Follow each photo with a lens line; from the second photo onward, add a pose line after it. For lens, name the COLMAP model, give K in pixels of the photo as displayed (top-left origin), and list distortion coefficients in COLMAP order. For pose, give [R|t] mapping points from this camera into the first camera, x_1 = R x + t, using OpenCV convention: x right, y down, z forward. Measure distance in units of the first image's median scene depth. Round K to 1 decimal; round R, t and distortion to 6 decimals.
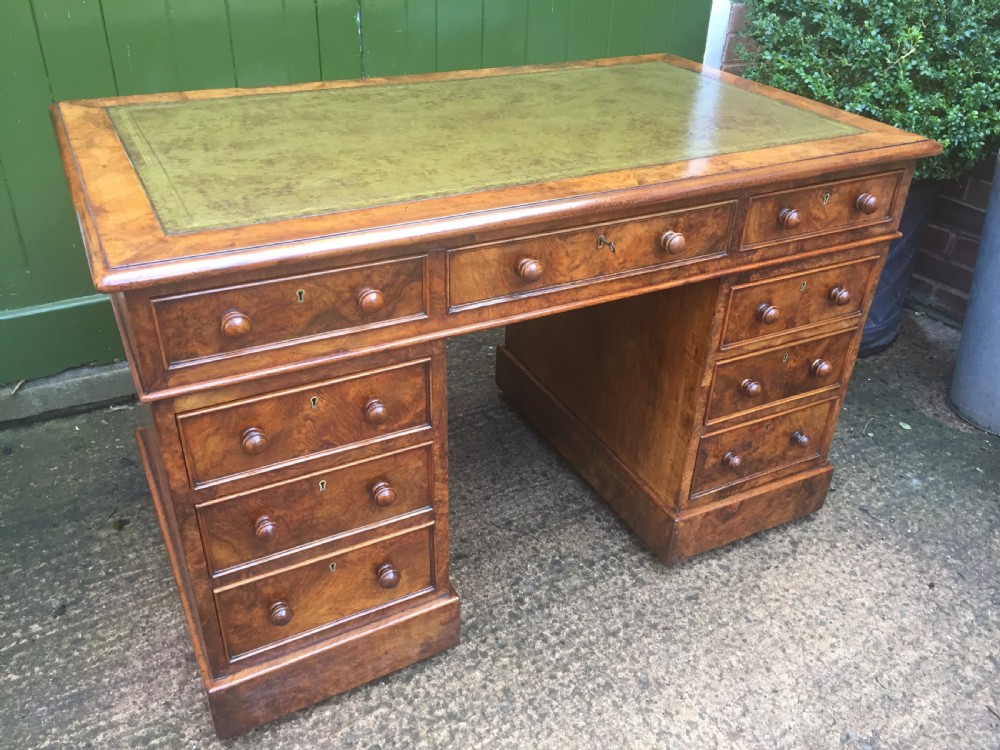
lens RADIAL K [[865.1, 0, 501.0], [0, 865.1, 371.7], [0, 0, 1]] dist [0.079973, -0.119783]
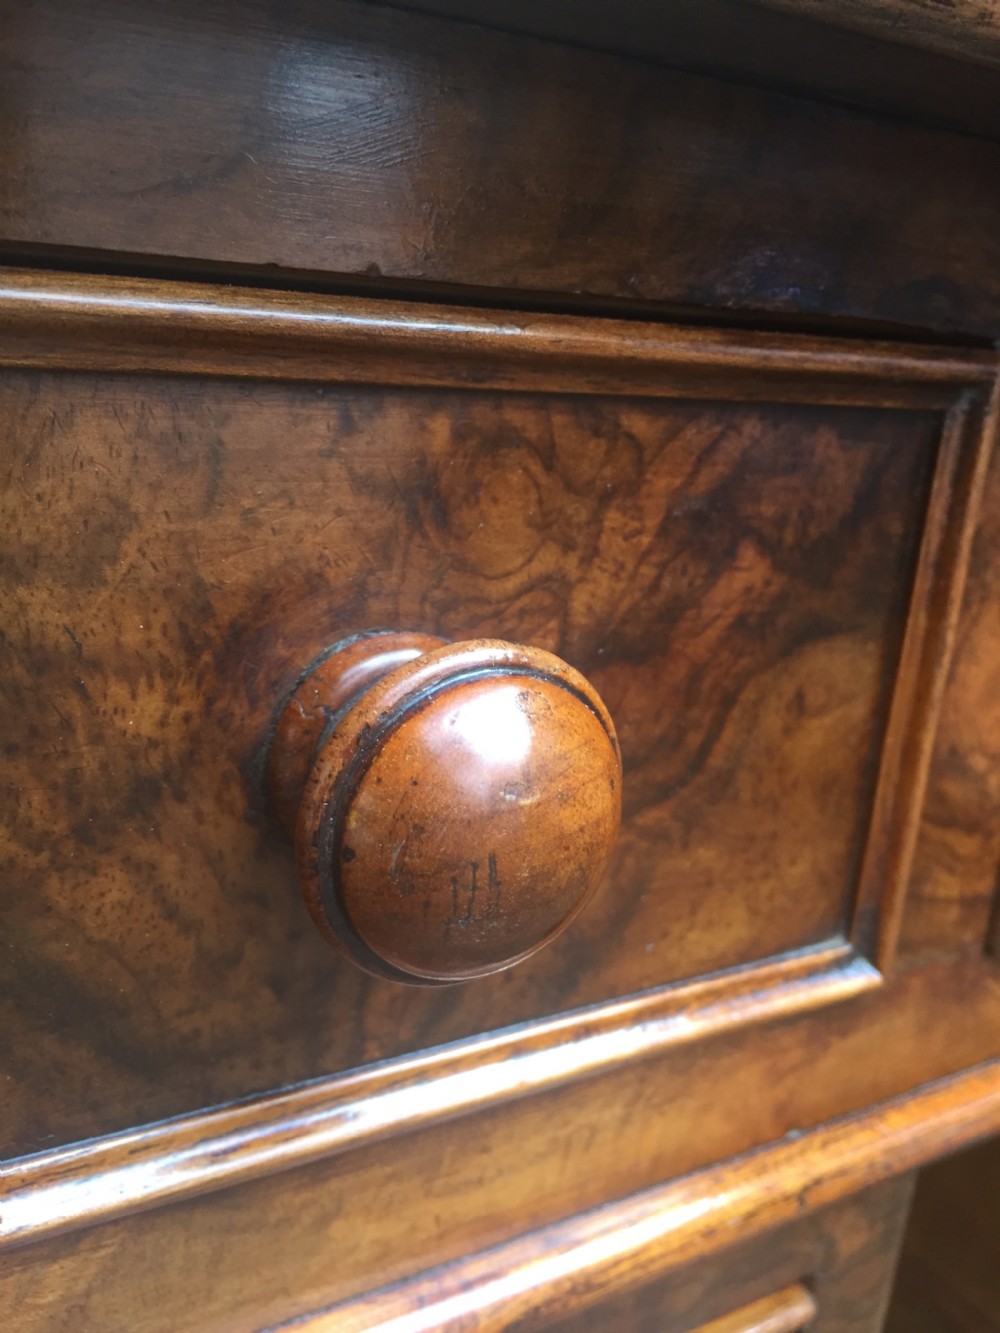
lens RADIAL K [[1153.2, 0, 499.8], [0, 1153.2, 662.0], [0, 0, 1]] dist [0.079973, -0.119783]
pose [[0.997616, 0.032869, 0.060675, -0.108808], [-0.016314, 0.966688, -0.255437, -0.048145], [-0.067049, 0.253839, 0.964920, 0.641962]]
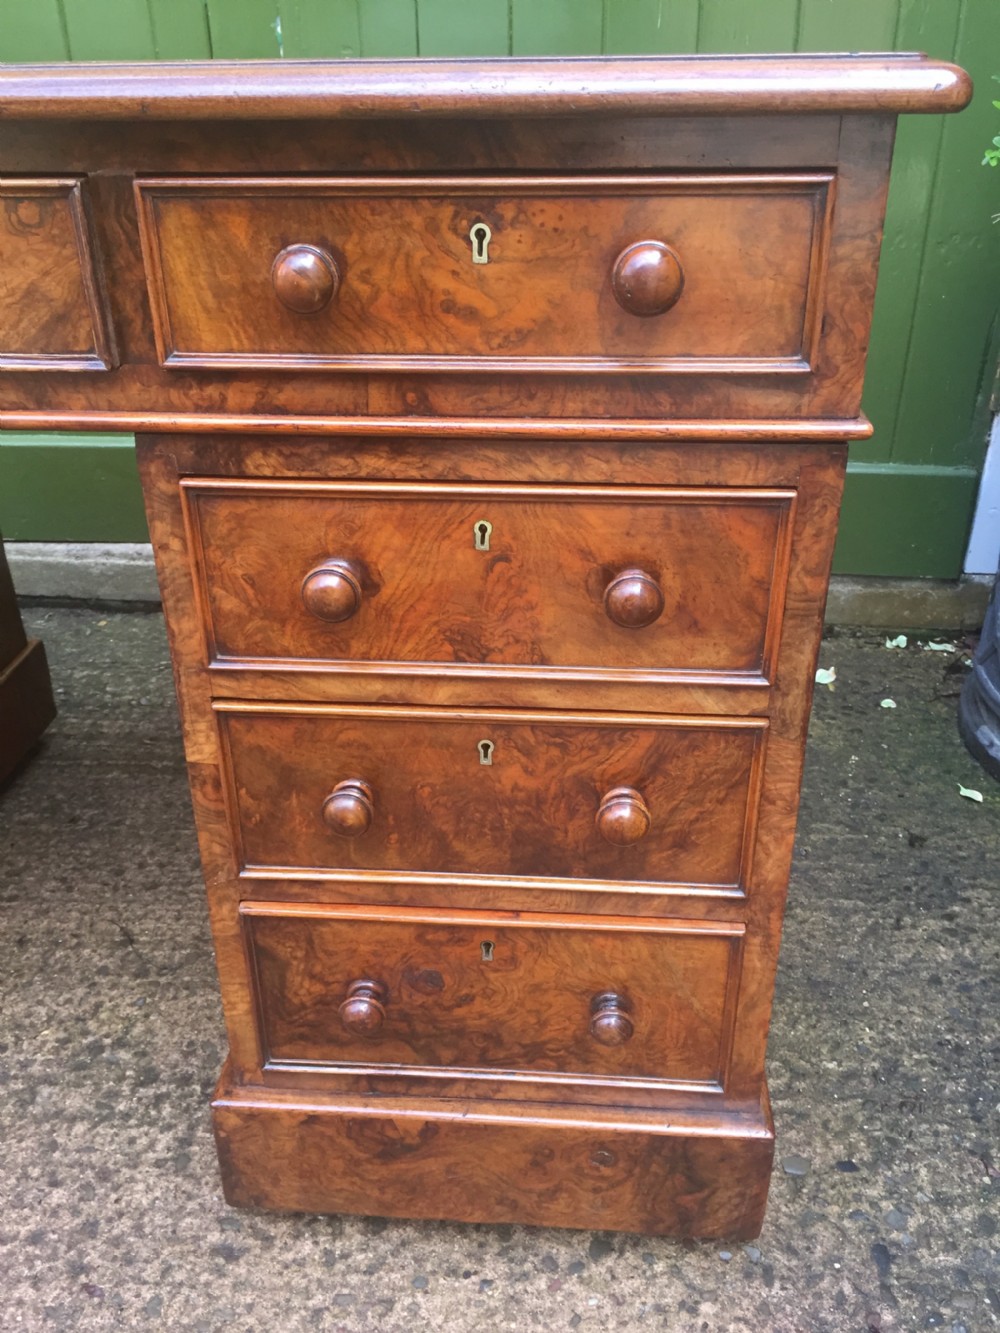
lens RADIAL K [[1153.2, 0, 504.5], [0, 1153.2, 665.7], [0, 0, 1]] dist [0.079973, -0.119783]
pose [[0.833814, 0.217159, -0.507539, 0.593107], [-0.253181, 0.967417, -0.002015, -0.040350], [0.490564, 0.130180, 0.861626, 0.607534]]
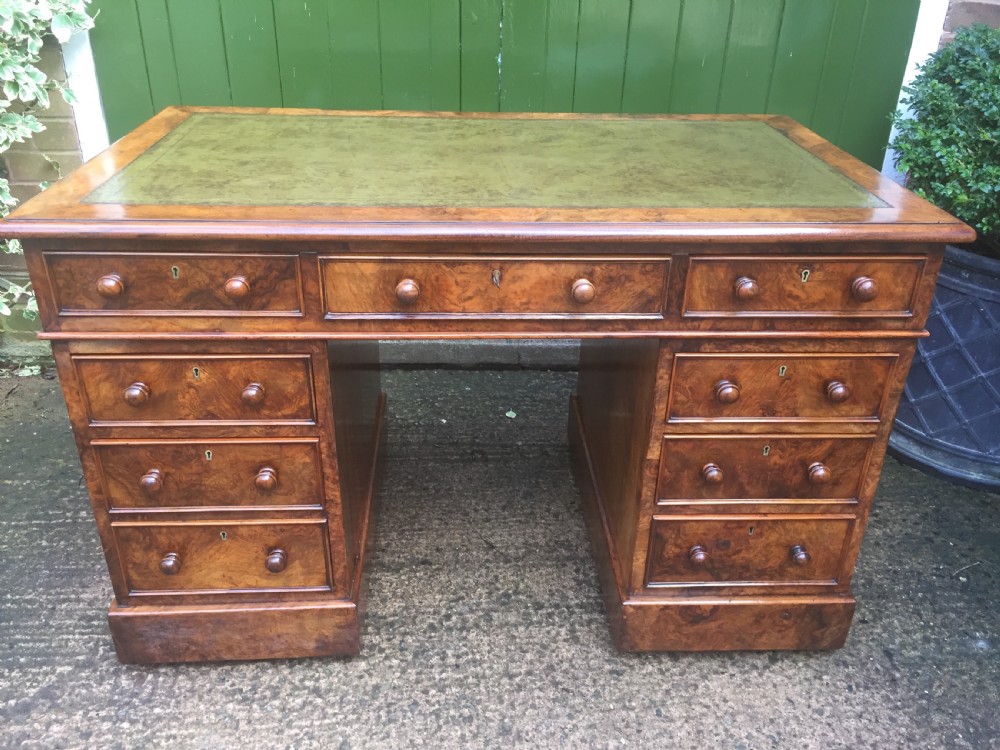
lens RADIAL K [[865.1, 0, 500.8], [0, 865.1, 370.1], [0, 0, 1]] dist [0.079973, -0.119783]
pose [[0.897060, 0.192888, -0.397589, 0.453429], [-0.221933, 0.974663, -0.027883, -0.000532], [0.382137, 0.113251, 0.917140, 0.072704]]
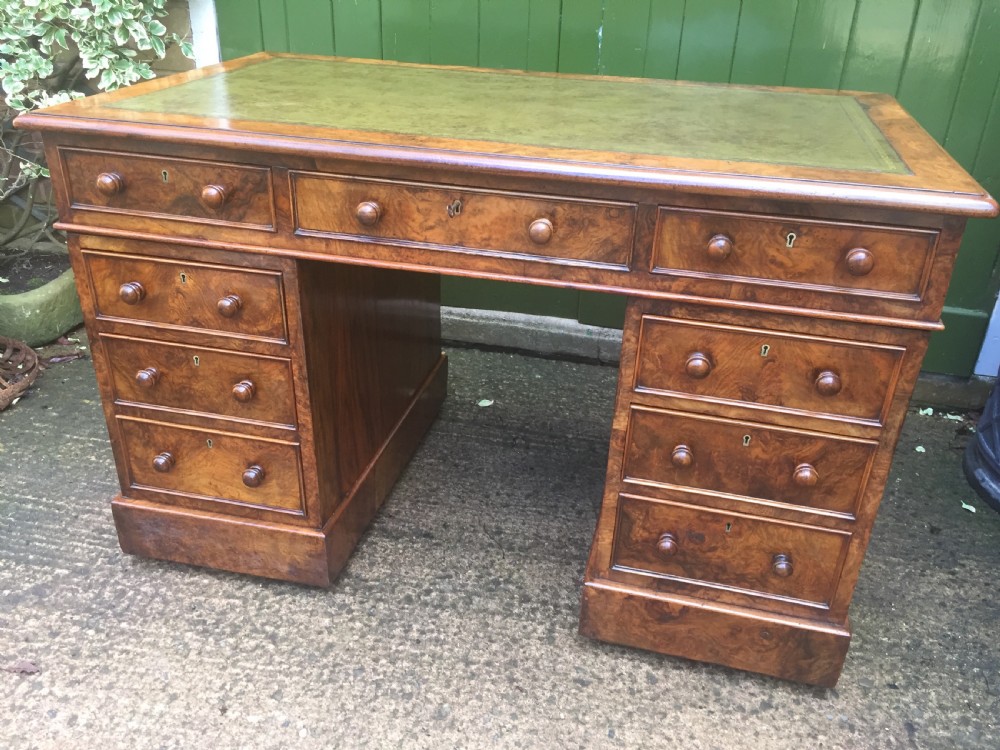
lens RADIAL K [[865.1, 0, 499.5], [0, 865.1, 371.3], [0, 0, 1]] dist [0.079973, -0.119783]
pose [[0.755601, 0.290377, -0.587153, 0.619012], [-0.345705, 0.938149, 0.019079, -0.012611], [0.556377, 0.188565, 0.809251, 0.234628]]
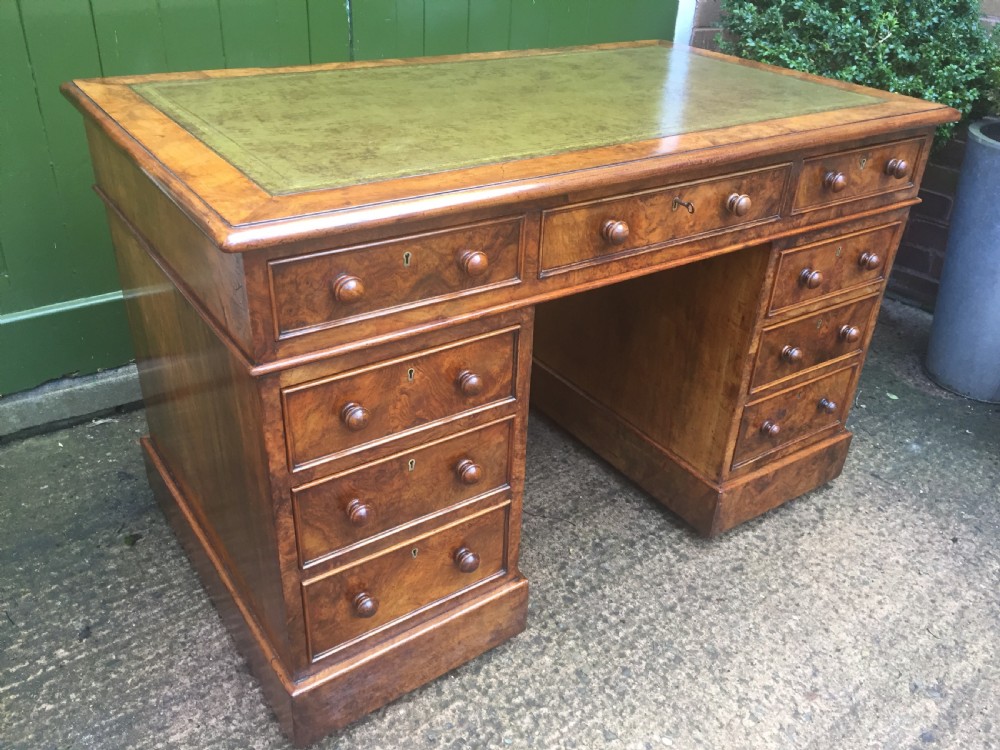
lens RADIAL K [[865.1, 0, 502.9], [0, 865.1, 371.7], [0, 0, 1]] dist [0.079973, -0.119783]
pose [[0.991689, -0.050000, 0.118542, -0.170558], [0.052907, 0.998368, -0.021506, 0.043656], [-0.117273, 0.027599, 0.992716, 0.030094]]
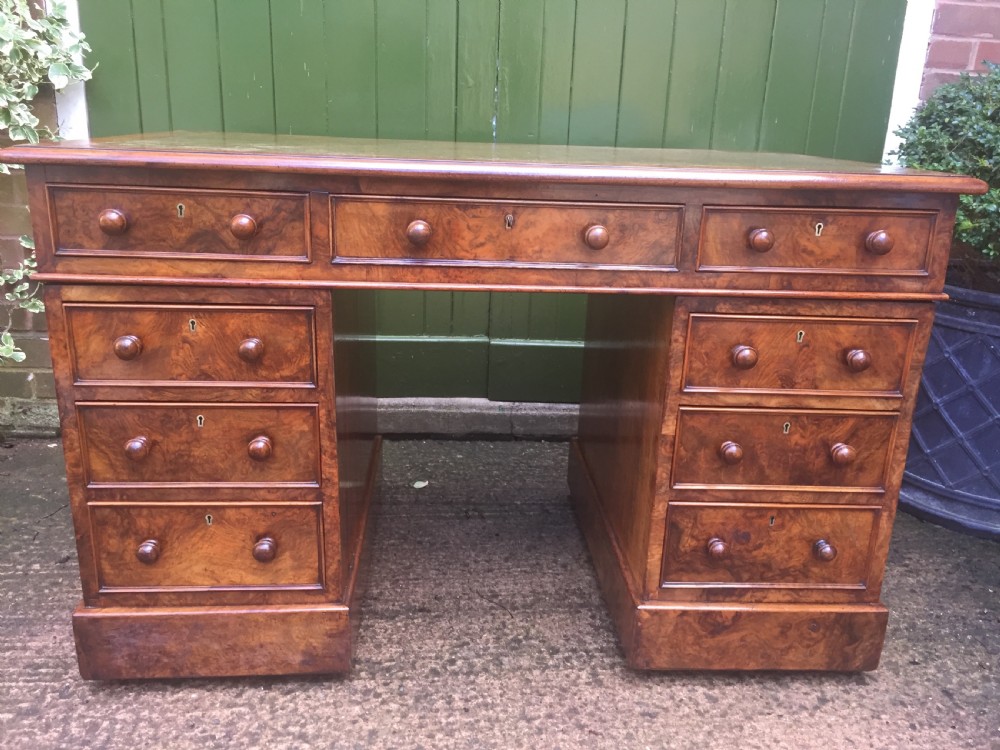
lens RADIAL K [[865.1, 0, 499.8], [0, 865.1, 369.8], [0, 0, 1]] dist [0.079973, -0.119783]
pose [[0.914173, 0.114481, -0.388821, 0.404906], [-0.214595, 0.950508, -0.224684, 0.182581], [0.343856, 0.288839, 0.893496, 0.149784]]
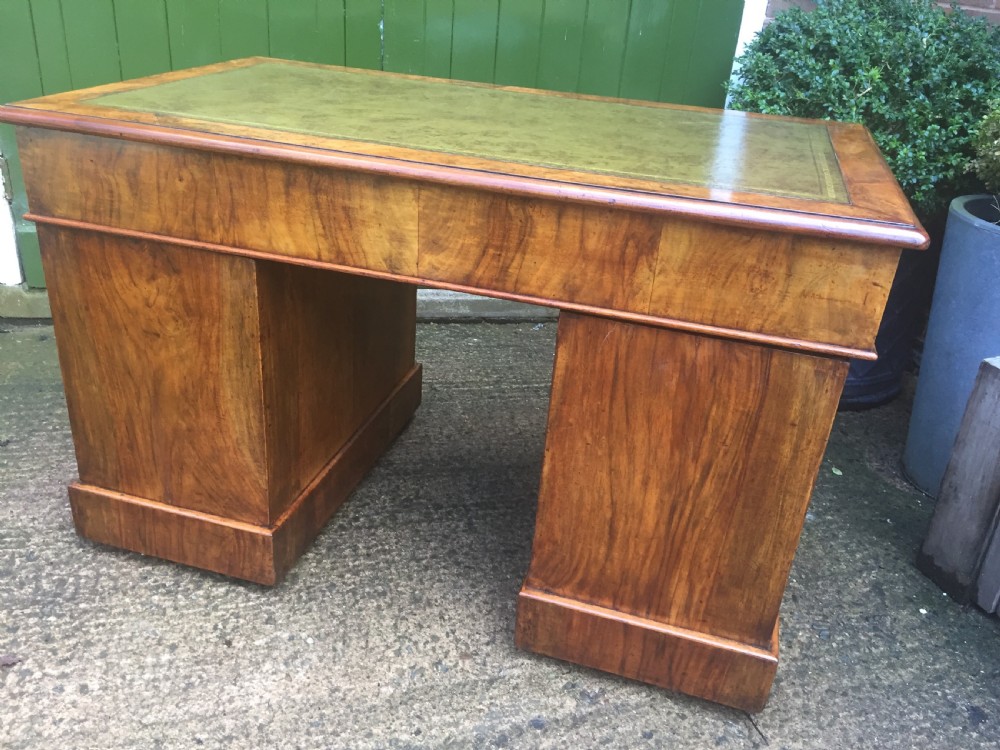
lens RADIAL K [[865.1, 0, 502.2], [0, 865.1, 372.4], [0, 0, 1]] dist [0.079973, -0.119783]
pose [[0.954231, 0.164456, -0.249796, 0.474575], [-0.189094, 0.978864, -0.077901, 0.142750], [0.231705, 0.121570, 0.965160, -0.041579]]
